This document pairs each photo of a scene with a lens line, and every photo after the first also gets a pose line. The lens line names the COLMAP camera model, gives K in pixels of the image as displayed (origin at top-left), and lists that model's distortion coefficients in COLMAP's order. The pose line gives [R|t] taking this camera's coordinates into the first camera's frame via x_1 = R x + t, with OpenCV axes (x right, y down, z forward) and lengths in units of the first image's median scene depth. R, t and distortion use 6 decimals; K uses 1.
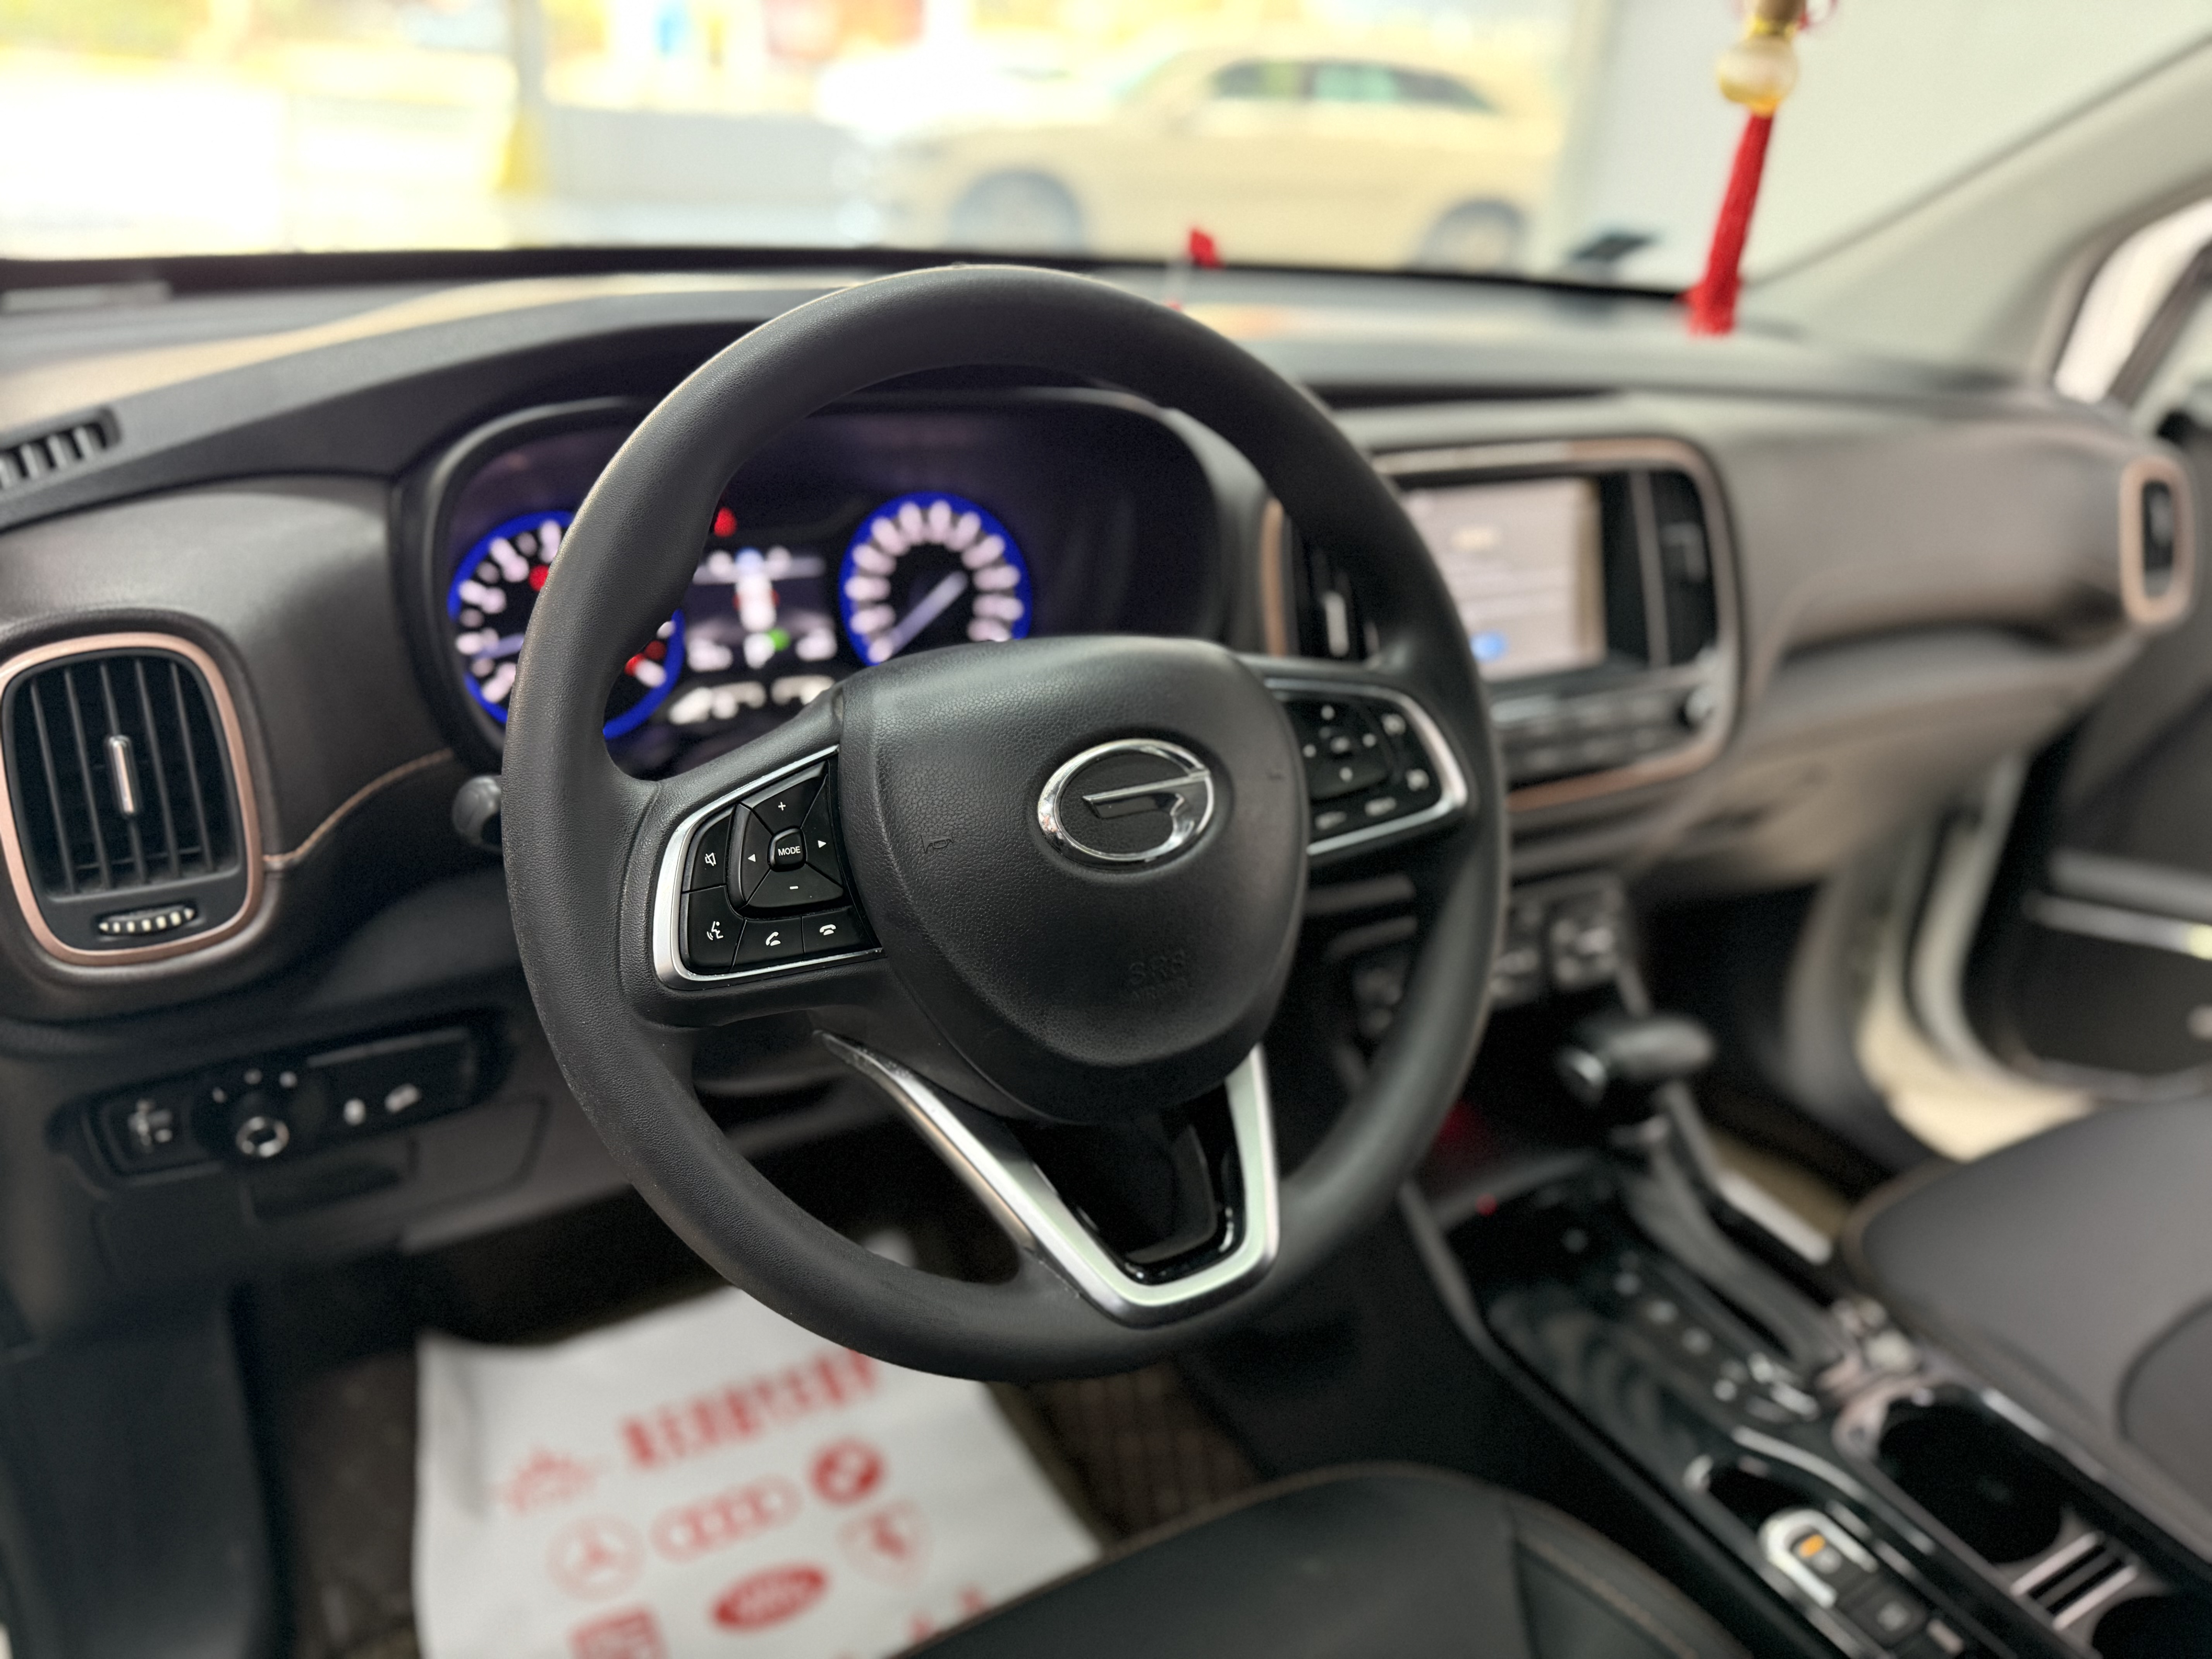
lens RADIAL K [[1604.9, 0, 1106.0], [0, 1604.9, 829.5], [0, 0, 1]] dist [0.006977, 0.001087]
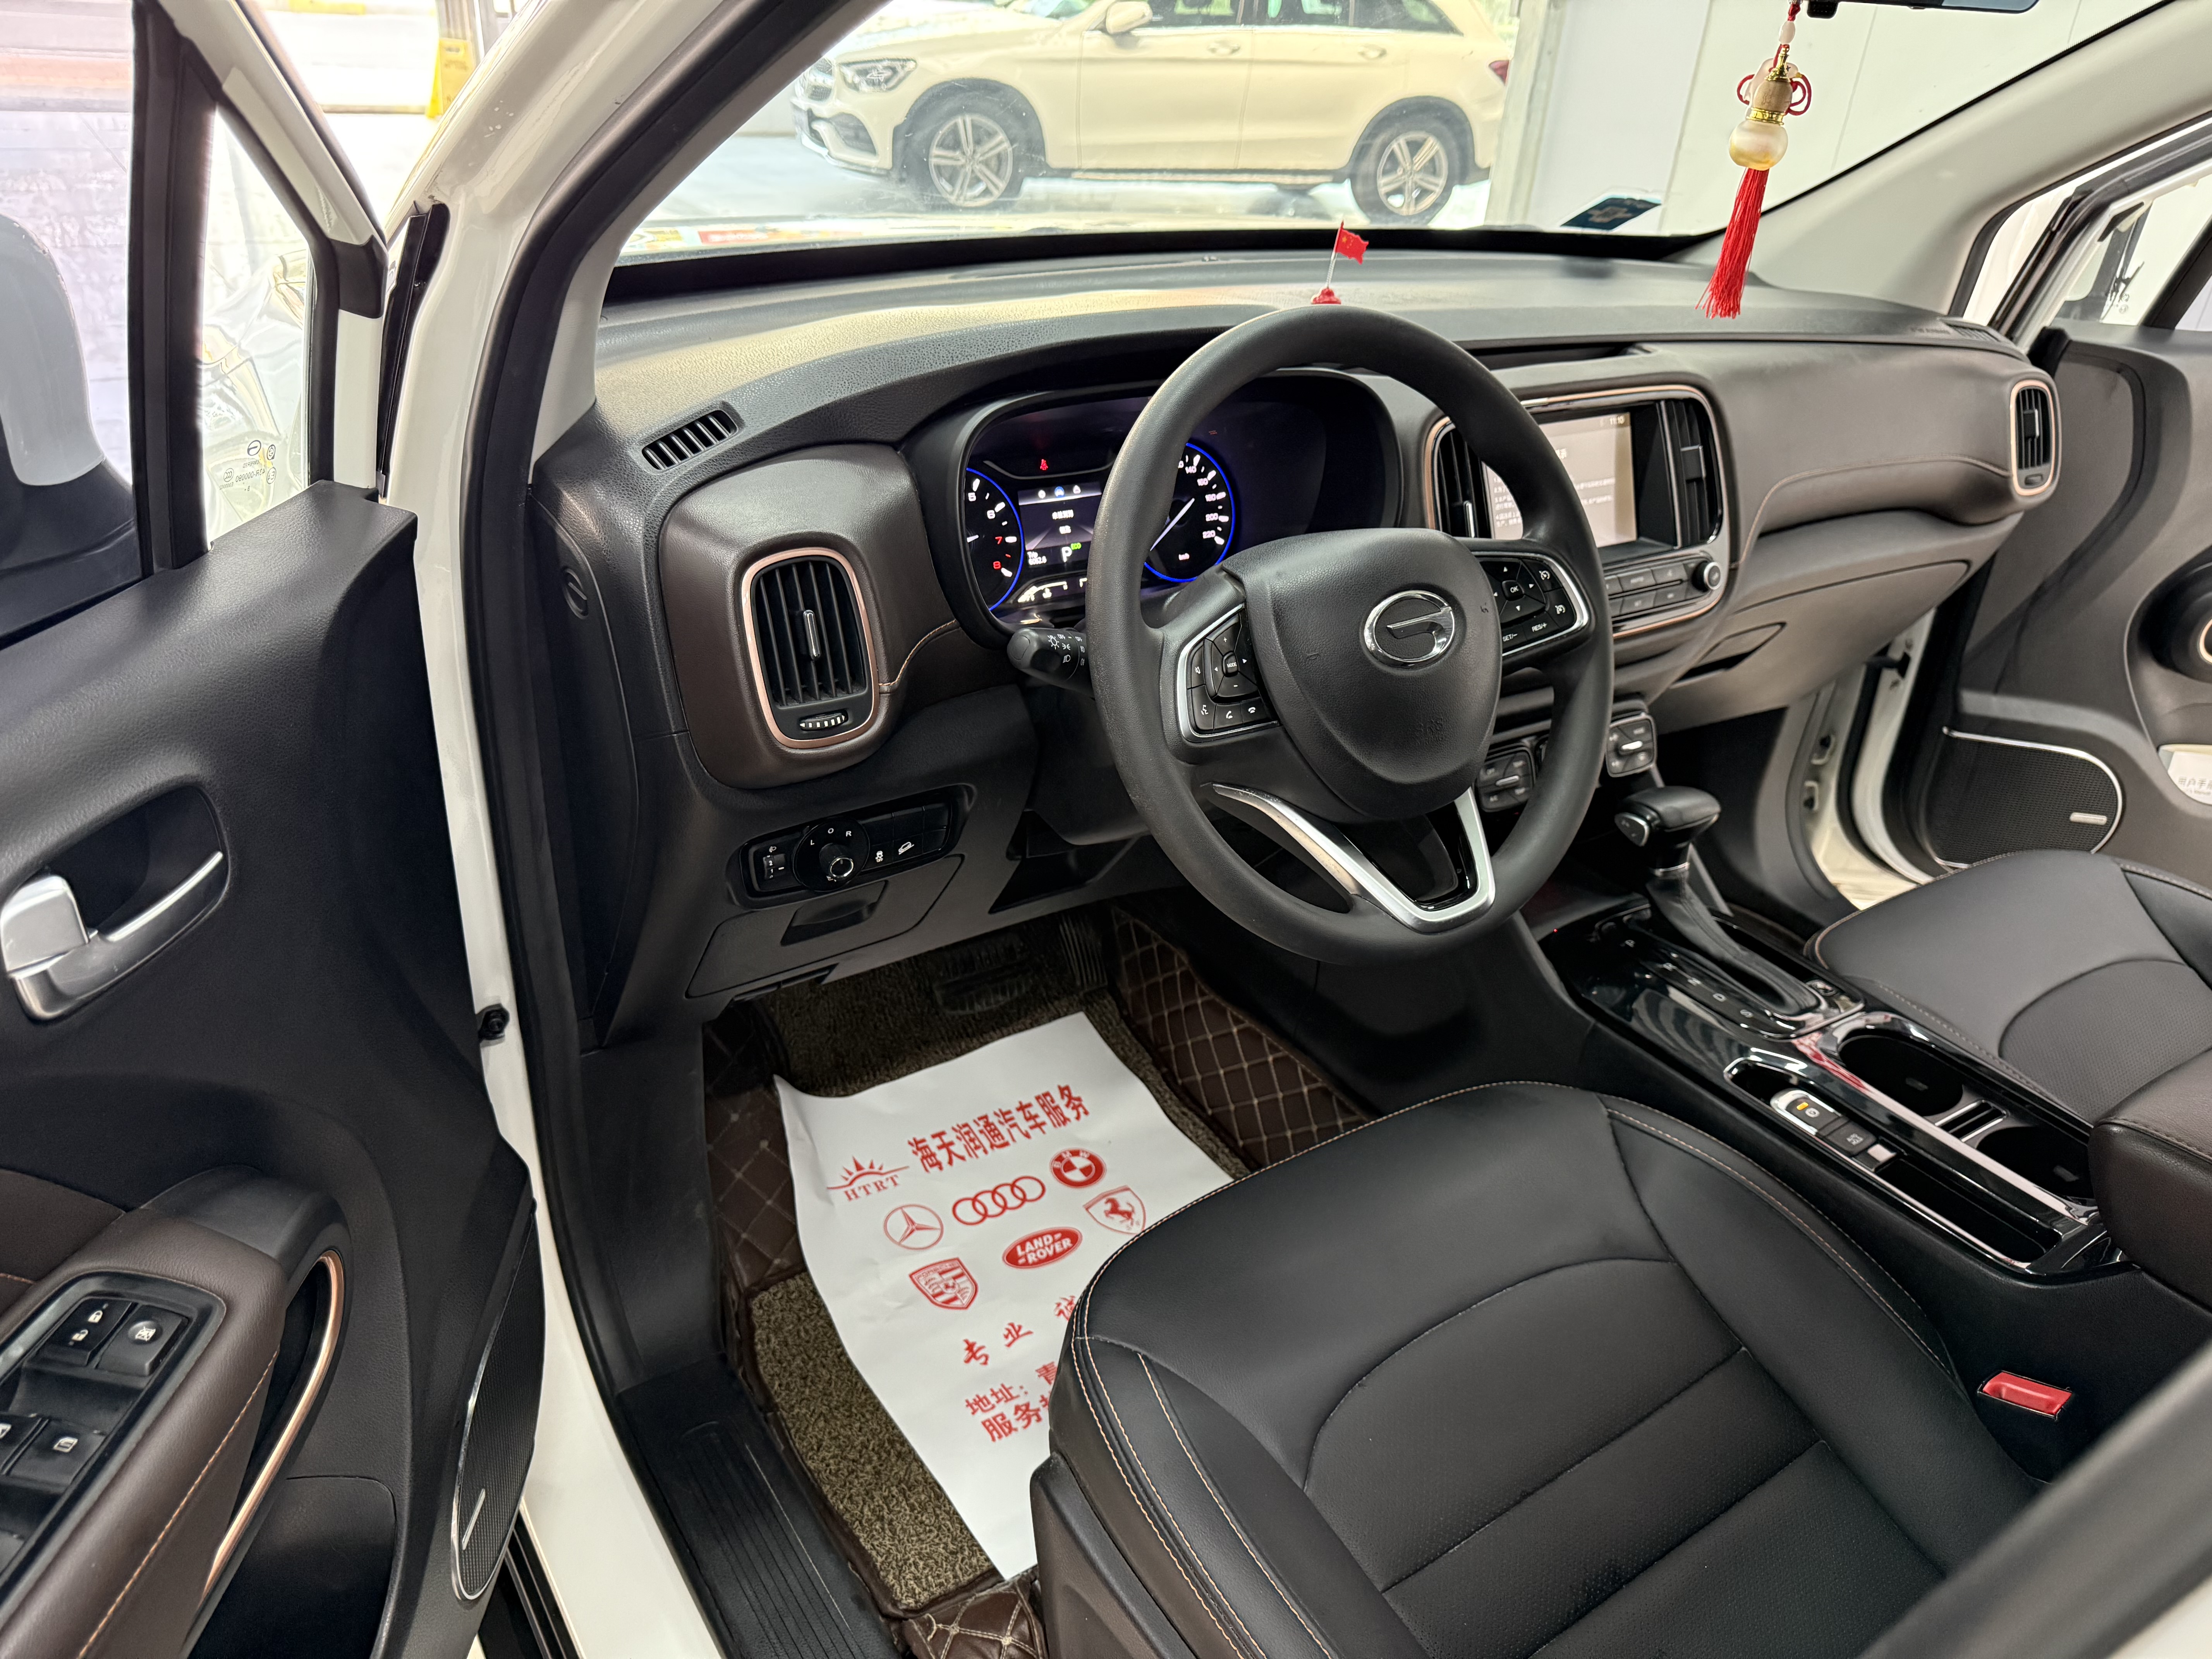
lens RADIAL K [[1573.4, 0, 1106.0], [0, 1573.4, 829.5], [0, 0, 1]] dist [0.085875, -0.152644]
pose [[0.998693, -0.038086, 0.034082, -0.241041], [0.036091, 0.997703, 0.057325, 0.056299], [-0.036187, -0.056020, 0.997774, -0.432879]]
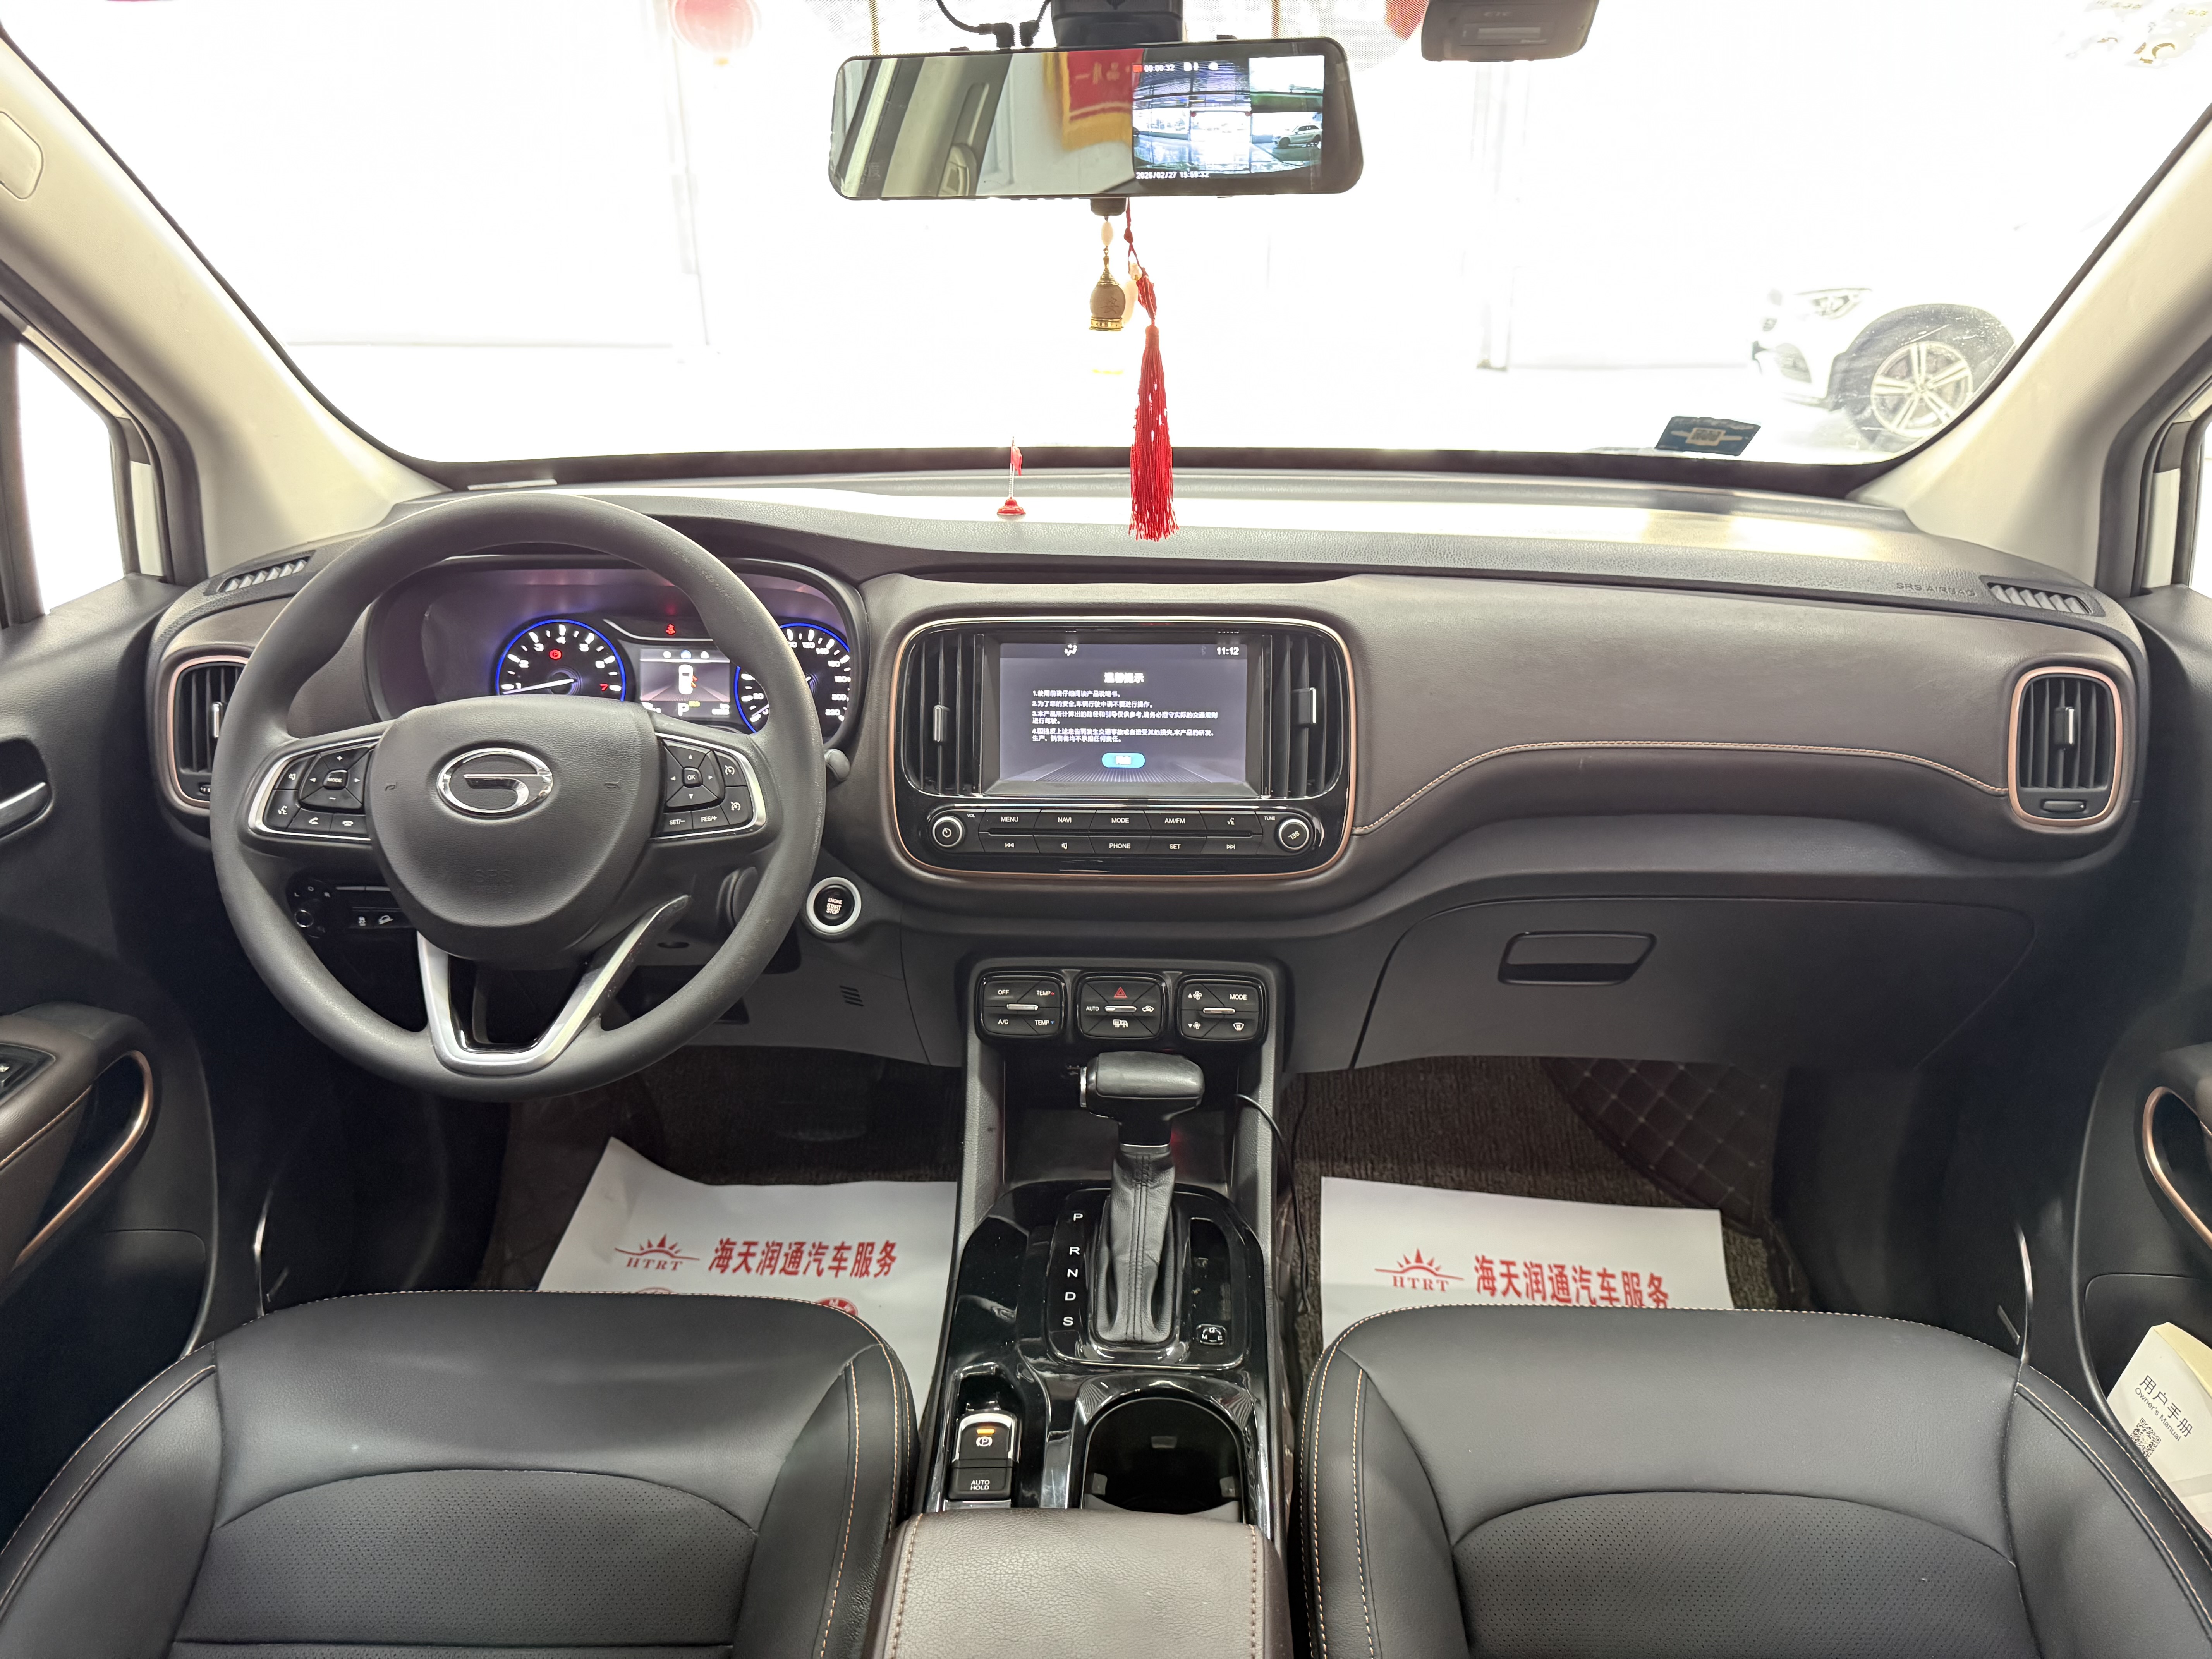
lens RADIAL K [[1557.4, 0, 1106.0], [0, 1557.4, 829.5], [0, 0, 1]] dist [0.108484, -0.142135]
pose [[0.830044, 0.126080, -0.543260, 1.002841], [-0.169135, 0.985143, -0.029788, -0.017679], [0.531433, 0.116609, 0.839036, -0.081542]]
